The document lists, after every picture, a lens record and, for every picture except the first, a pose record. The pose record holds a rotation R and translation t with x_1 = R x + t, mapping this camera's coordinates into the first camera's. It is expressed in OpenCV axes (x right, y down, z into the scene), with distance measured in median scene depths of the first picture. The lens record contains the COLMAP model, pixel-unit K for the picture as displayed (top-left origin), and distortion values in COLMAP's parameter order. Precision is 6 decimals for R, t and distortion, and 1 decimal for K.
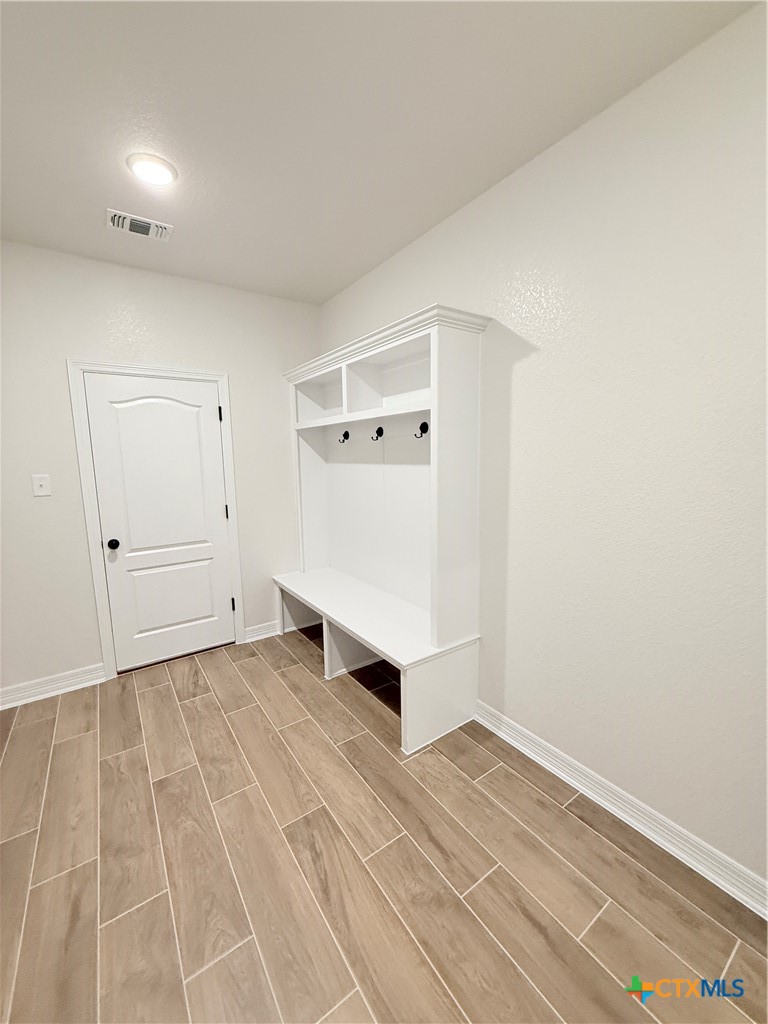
lens RADIAL K [[407.7, 0, 382.9], [0, 407.7, 509.6], [0, 0, 1]] dist [-0.001200, -0.000133]
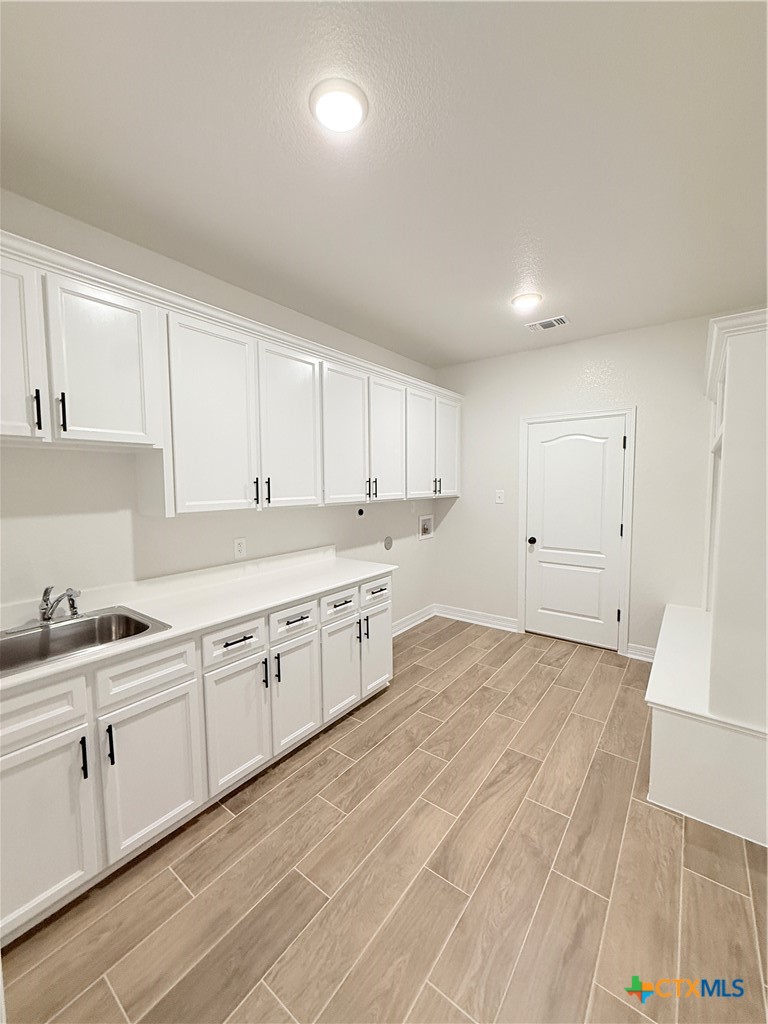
lens RADIAL K [[407.7, 0, 382.9], [0, 407.7, 509.6], [0, 0, 1]] dist [-0.001200, -0.000133]
pose [[0.305419, 0.081770, -0.948701, 0.722350], [-0.125066, 0.991120, 0.045163, -0.029709], [0.943969, 0.104857, 0.312933, 0.059782]]
